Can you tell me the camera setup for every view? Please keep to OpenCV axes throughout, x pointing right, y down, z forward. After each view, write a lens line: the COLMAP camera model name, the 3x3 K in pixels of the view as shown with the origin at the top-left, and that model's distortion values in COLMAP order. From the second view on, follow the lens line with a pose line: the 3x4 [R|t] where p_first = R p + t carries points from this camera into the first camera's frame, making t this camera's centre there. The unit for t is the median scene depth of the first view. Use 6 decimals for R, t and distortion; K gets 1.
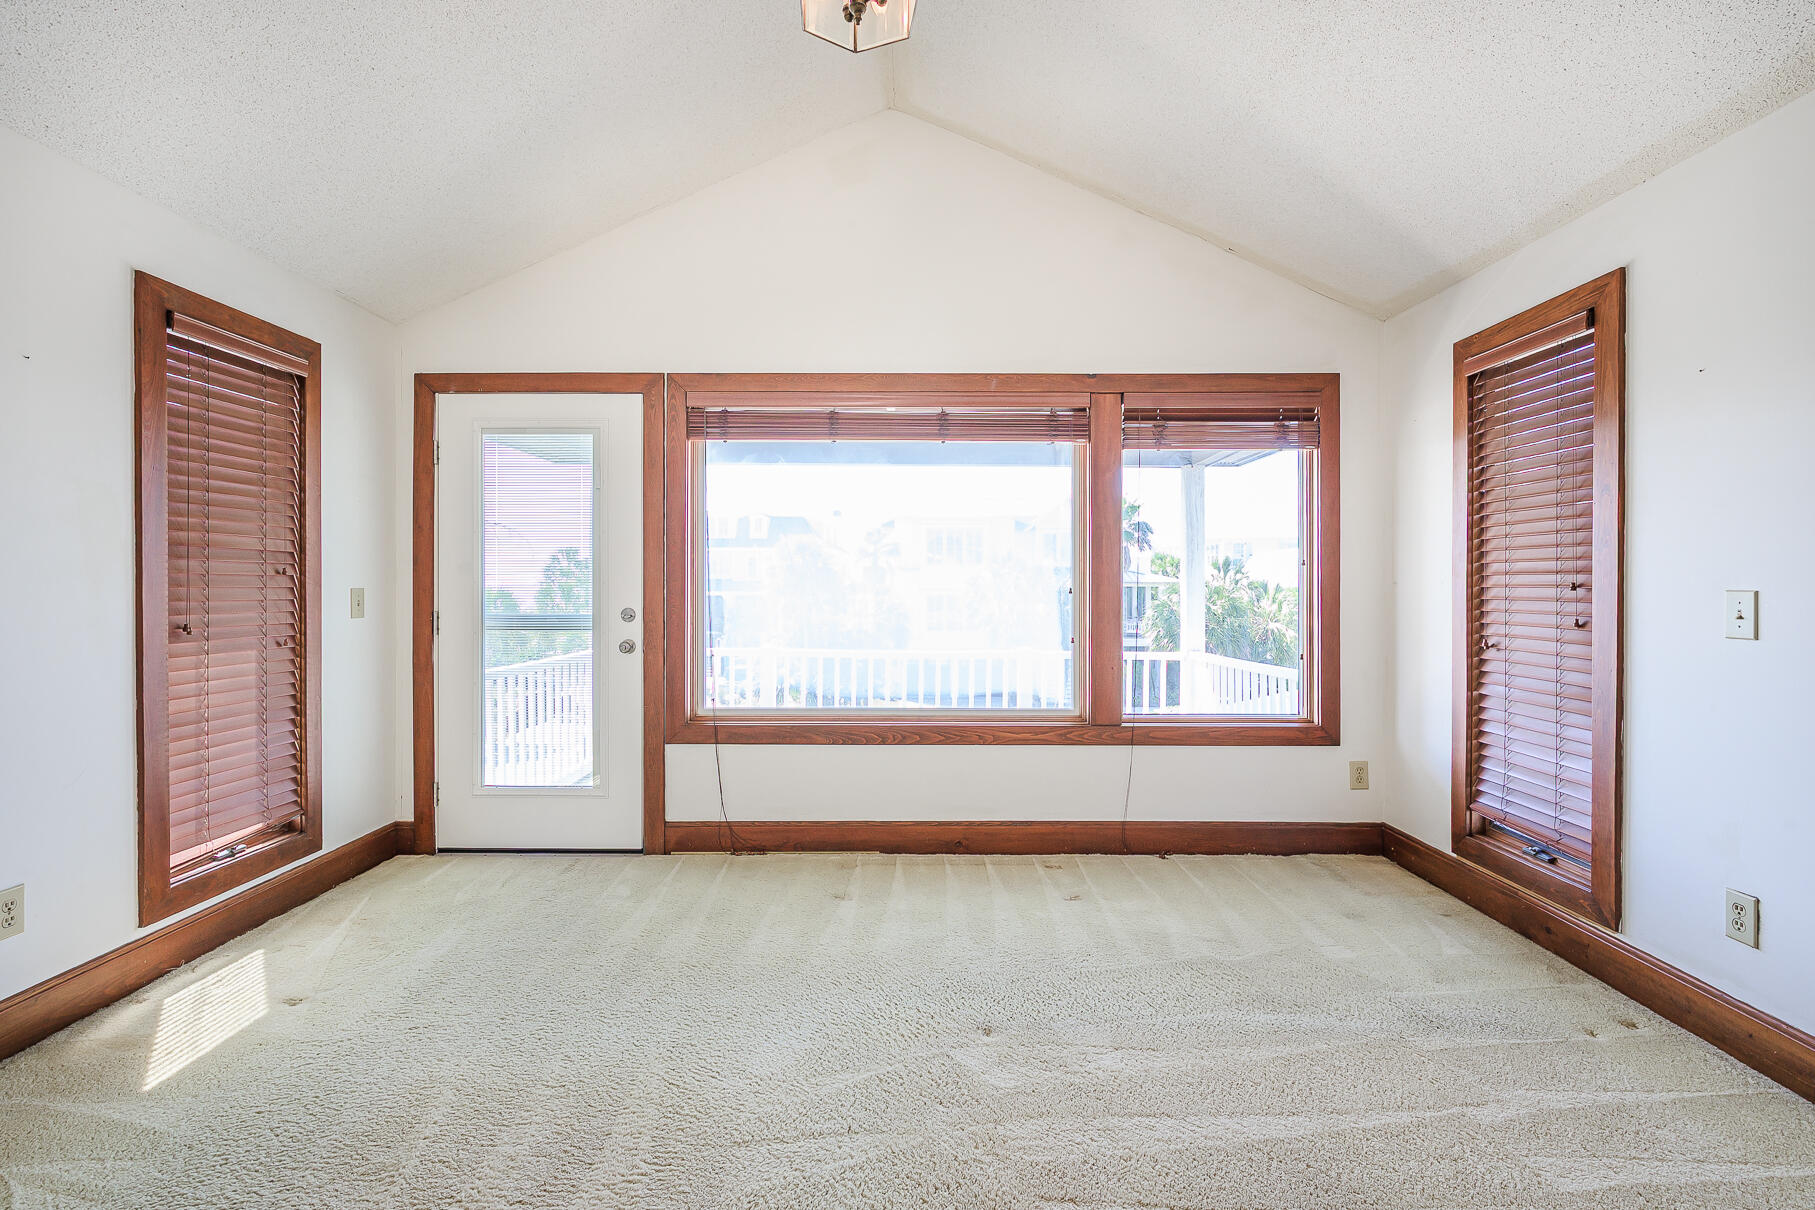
lens RADIAL K [[831.8, 0, 901.1], [0, 831.8, 581.2], [0, 0, 1]] dist [0.001672, 0.000089]
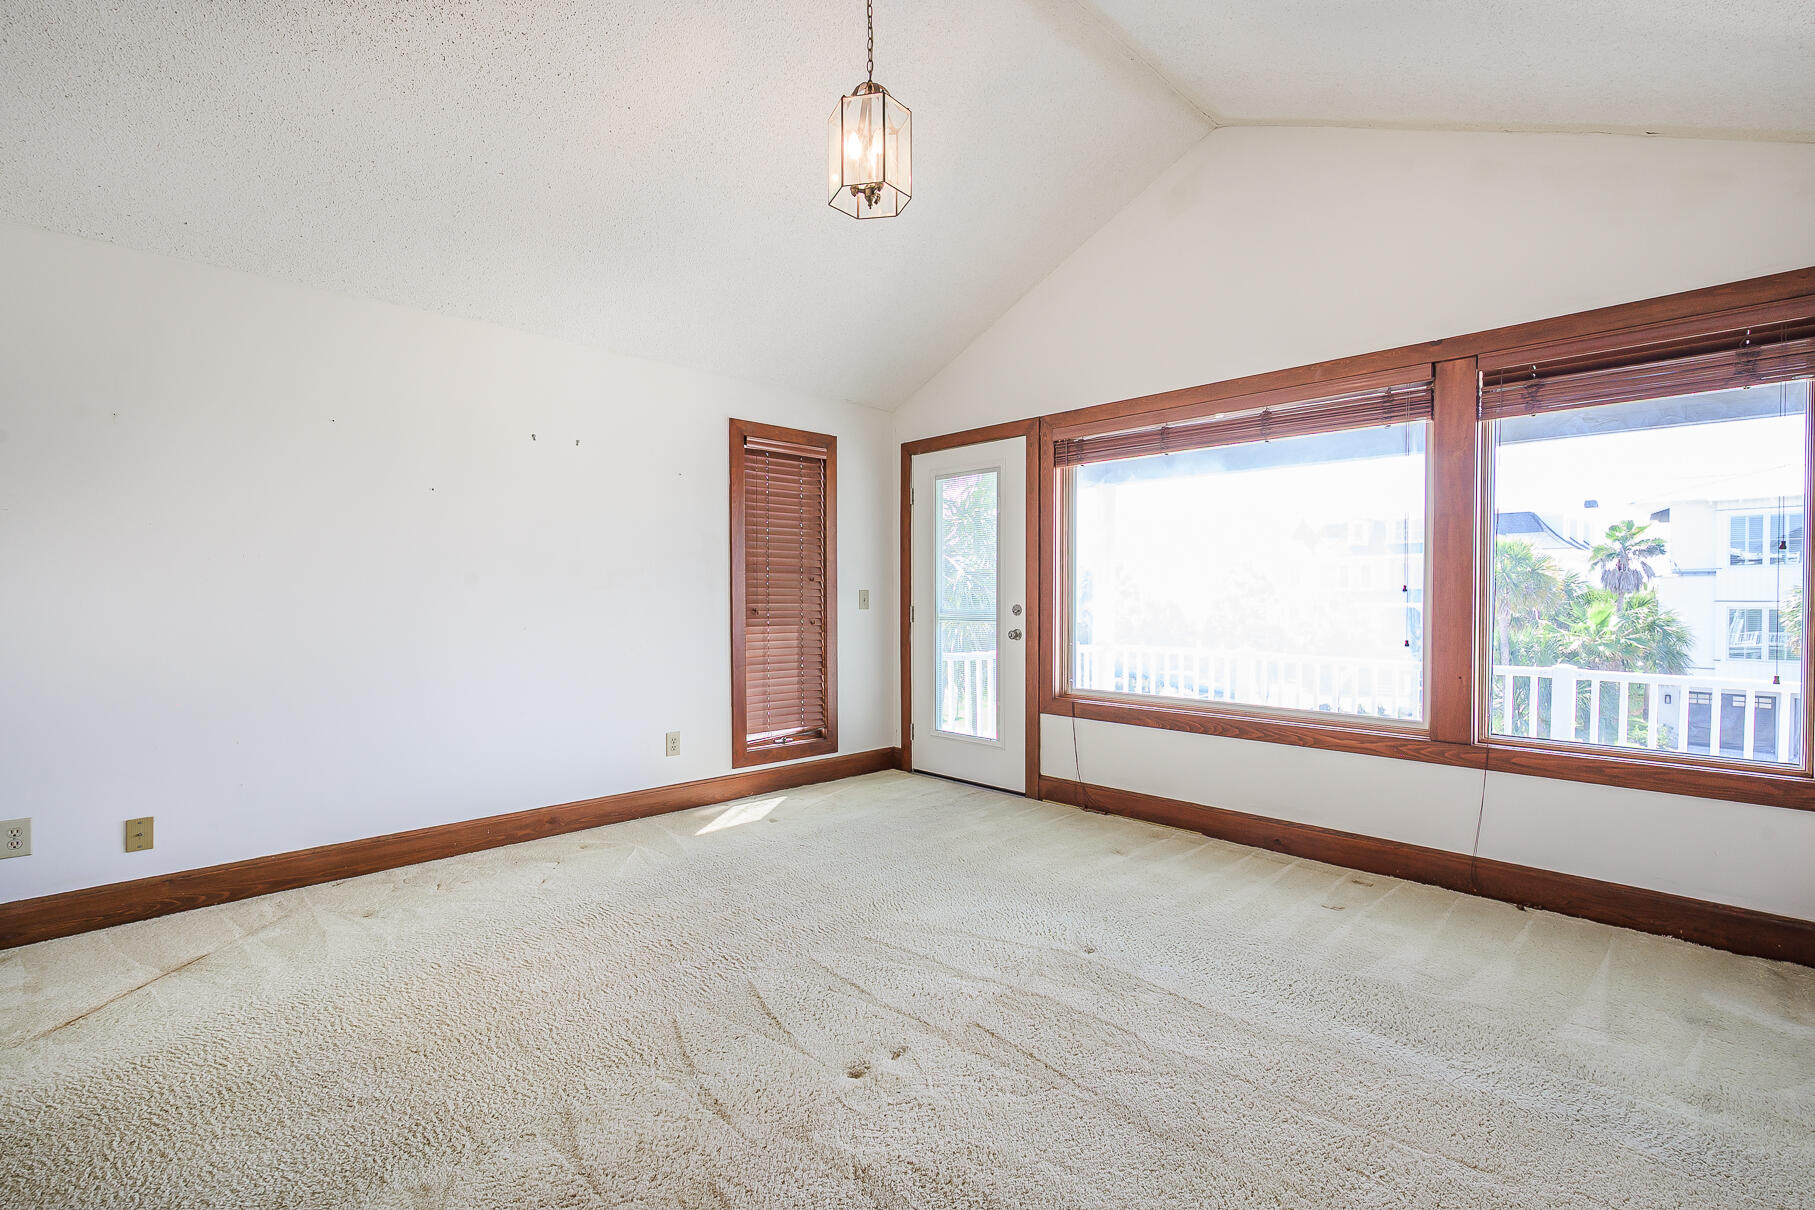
lens RADIAL K [[818.8, 0, 907.5], [0, 818.8, 605.0], [0, 0, 1]] dist [0.001037, 0.000303]
pose [[0.700186, 0.006670, -0.713929, 0.460157], [0.004019, 0.999904, 0.013284, 0.015760], [0.713949, -0.012170, 0.700092, -0.005307]]
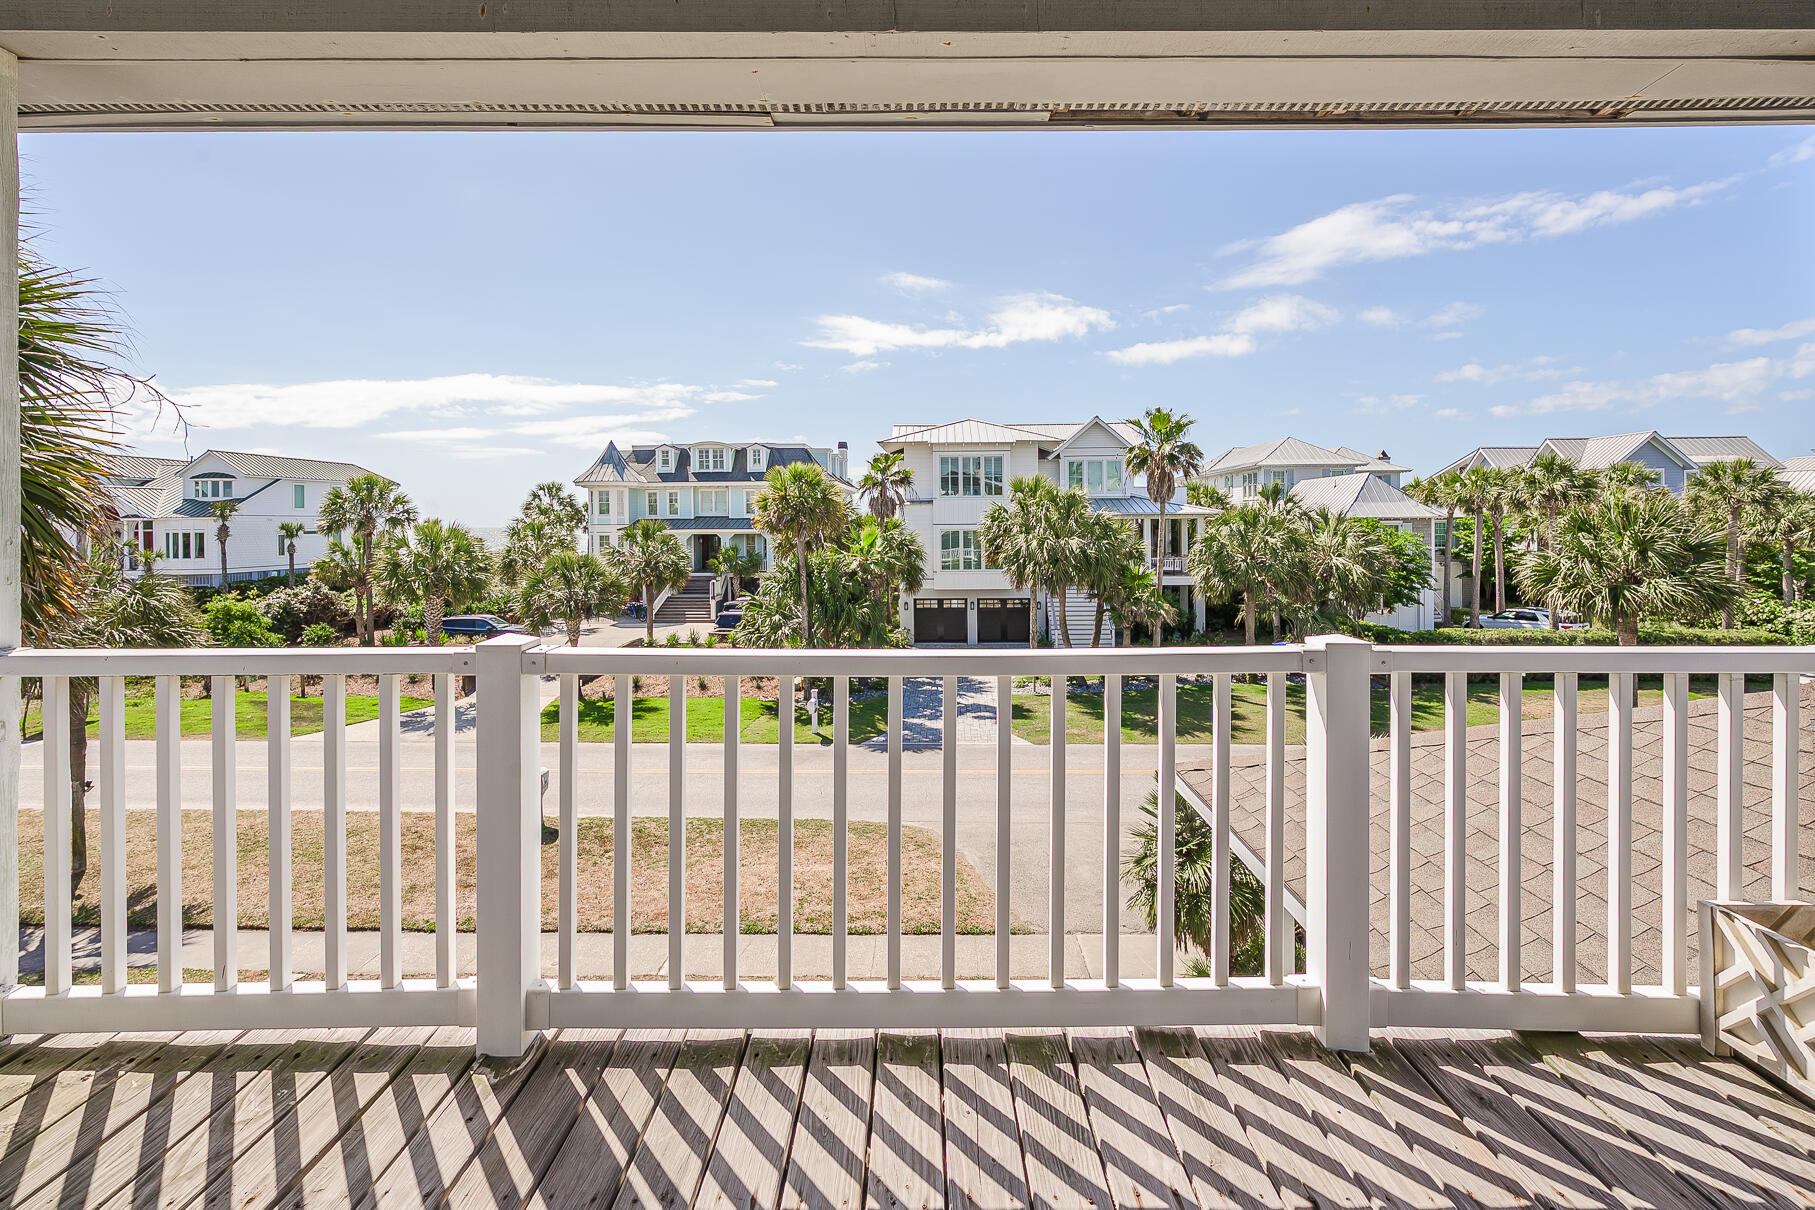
lens RADIAL K [[837.7, 0, 918.9], [0, 837.7, 519.1], [0, 0, 1]] dist [-0.000102, 0.000312]
pose [[0.999912, -0.008463, 0.010237, -0.024367], [0.008483, 0.999962, -0.001929, 0.067303], [-0.010220, 0.002015, 0.999946, 1.109942]]
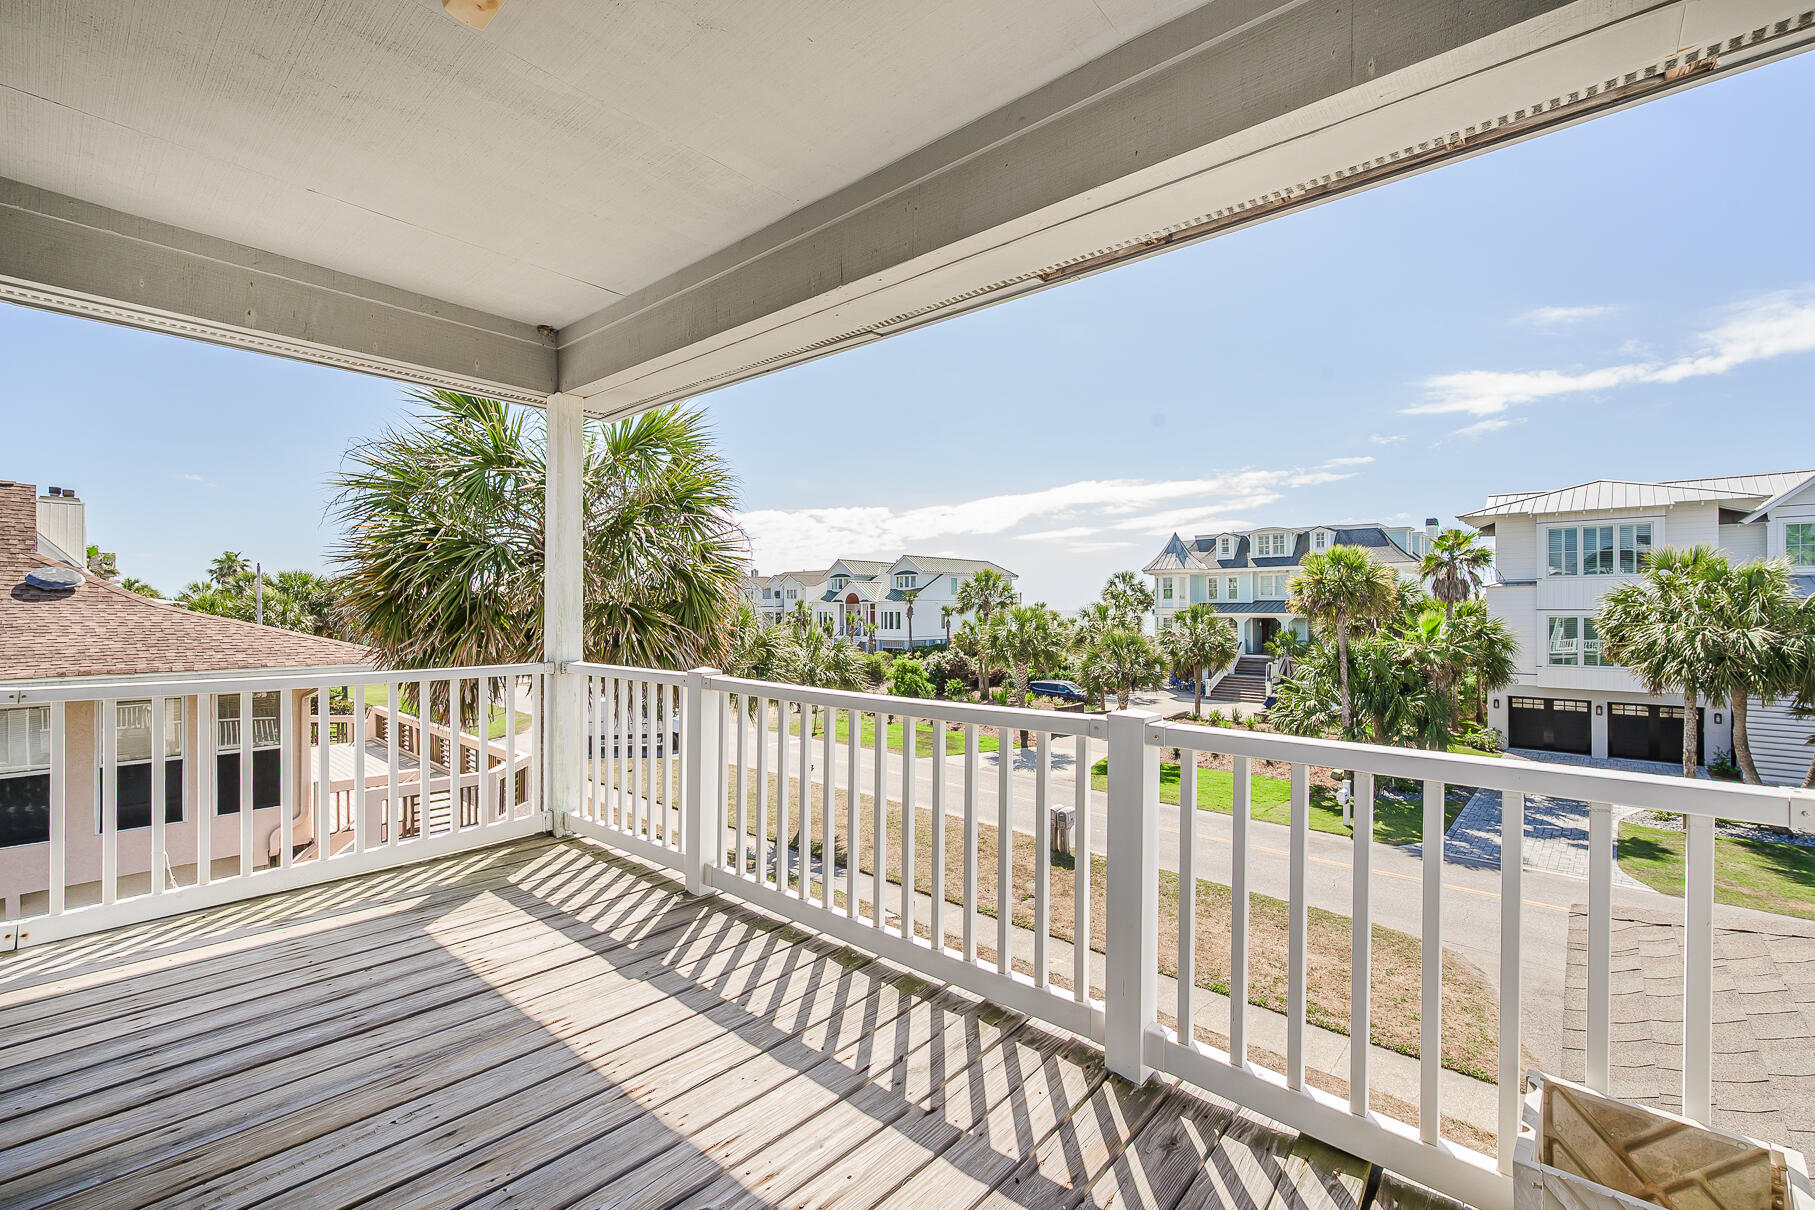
lens RADIAL K [[770.3, 0, 907.5], [0, 770.3, 605.0], [0, 0, 1]] dist [0.001948, 0.000270]
pose [[0.760371, -0.005854, -0.649462, 0.500018], [0.004367, 0.999983, -0.003901, 0.069715], [0.649474, 0.000130, 0.760384, 1.119456]]
